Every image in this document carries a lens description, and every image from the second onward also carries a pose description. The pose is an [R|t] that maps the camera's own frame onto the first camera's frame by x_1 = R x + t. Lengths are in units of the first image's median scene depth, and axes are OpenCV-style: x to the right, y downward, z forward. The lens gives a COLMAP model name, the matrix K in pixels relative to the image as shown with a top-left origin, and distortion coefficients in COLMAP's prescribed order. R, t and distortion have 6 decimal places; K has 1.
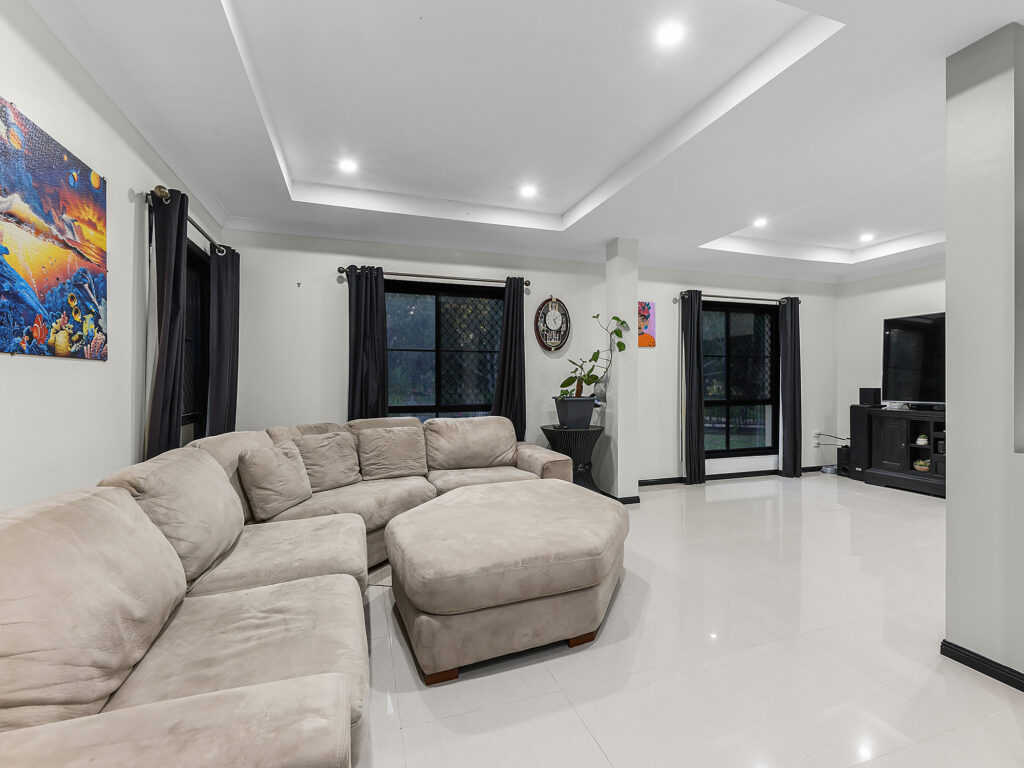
lens RADIAL K [[460.4, 0, 508.7], [0, 460.4, 382.5], [0, 0, 1]] dist [0.003540, 0.000006]
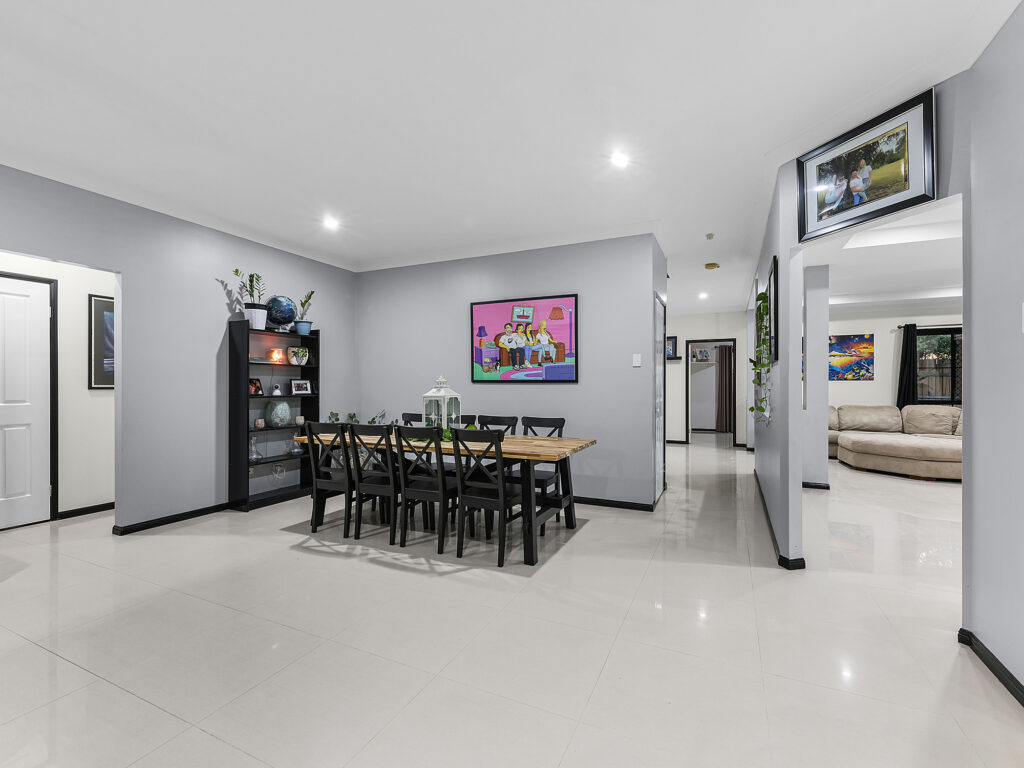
lens RADIAL K [[460.4, 0, 508.7], [0, 460.4, 382.5], [0, 0, 1]] dist [0.003540, 0.000006]
pose [[-0.696566, -0.002252, -0.717489, 1.782465], [-0.003589, 0.999993, 0.000345, -0.008149], [0.717484, 0.002816, -0.696569, 0.662224]]
